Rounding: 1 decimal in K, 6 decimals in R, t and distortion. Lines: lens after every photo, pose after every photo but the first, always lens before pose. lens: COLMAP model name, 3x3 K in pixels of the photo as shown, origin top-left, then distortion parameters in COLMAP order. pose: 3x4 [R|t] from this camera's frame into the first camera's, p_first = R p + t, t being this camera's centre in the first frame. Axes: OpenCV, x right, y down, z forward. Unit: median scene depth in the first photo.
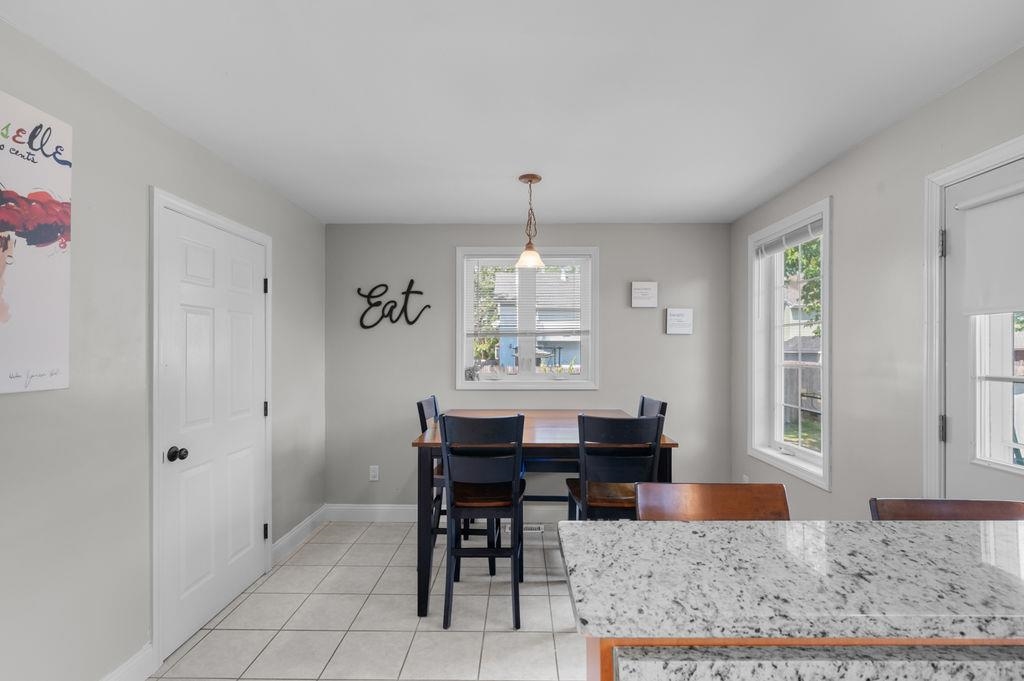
lens RADIAL K [[464.4, 0, 516.4], [0, 464.4, 348.9], [0, 0, 1]] dist [0.000319, 0.000112]
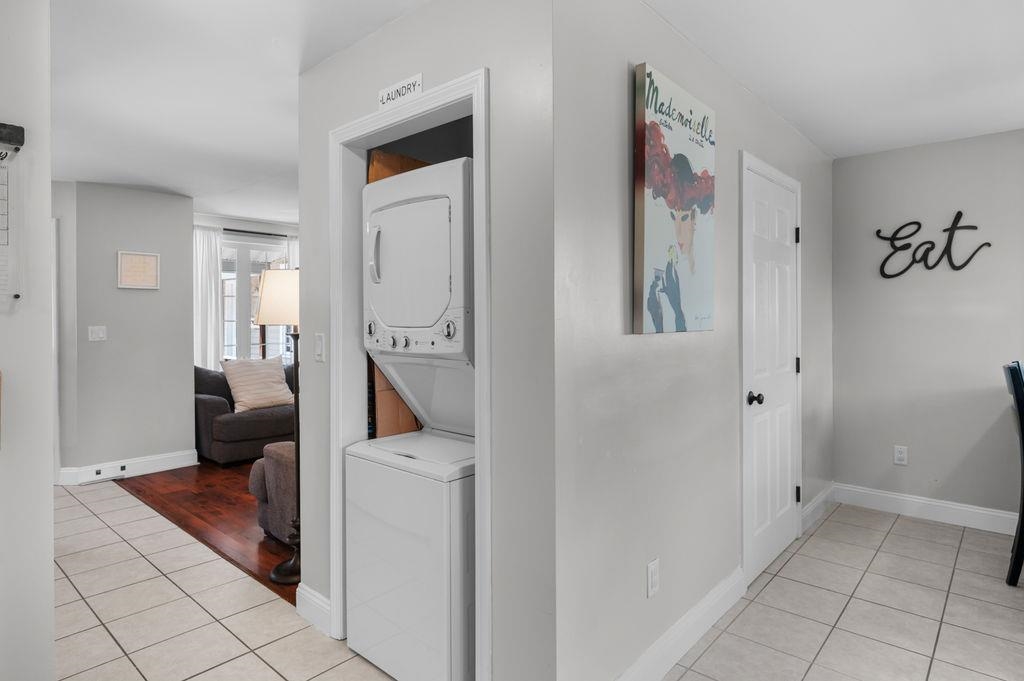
lens RADIAL K [[567.5, 0, 517.8], [0, 567.5, 320.1], [0, 0, 1]] dist [0.002475, -0.000228]
pose [[0.758926, -0.000047, -0.651177, -0.169269], [0.006406, 0.999952, 0.007394, 0.019129], [0.651146, -0.009783, 0.758890, -0.193931]]
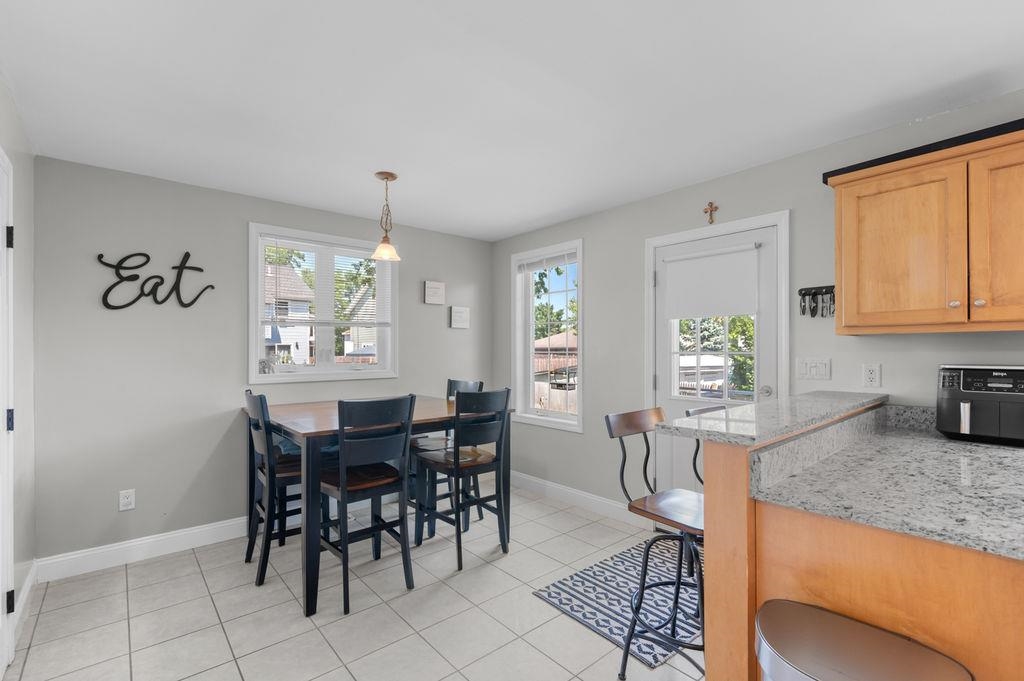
lens RADIAL K [[464.4, 0, 514.1], [0, 464.4, 347.2], [0, 0, 1]] dist [0.000319, 0.000112]
pose [[0.749981, 0.000697, 0.661459, -0.338344], [0.000891, 0.999997, -0.002064, 0.019767], [-0.661459, 0.002138, 0.749978, 0.008824]]
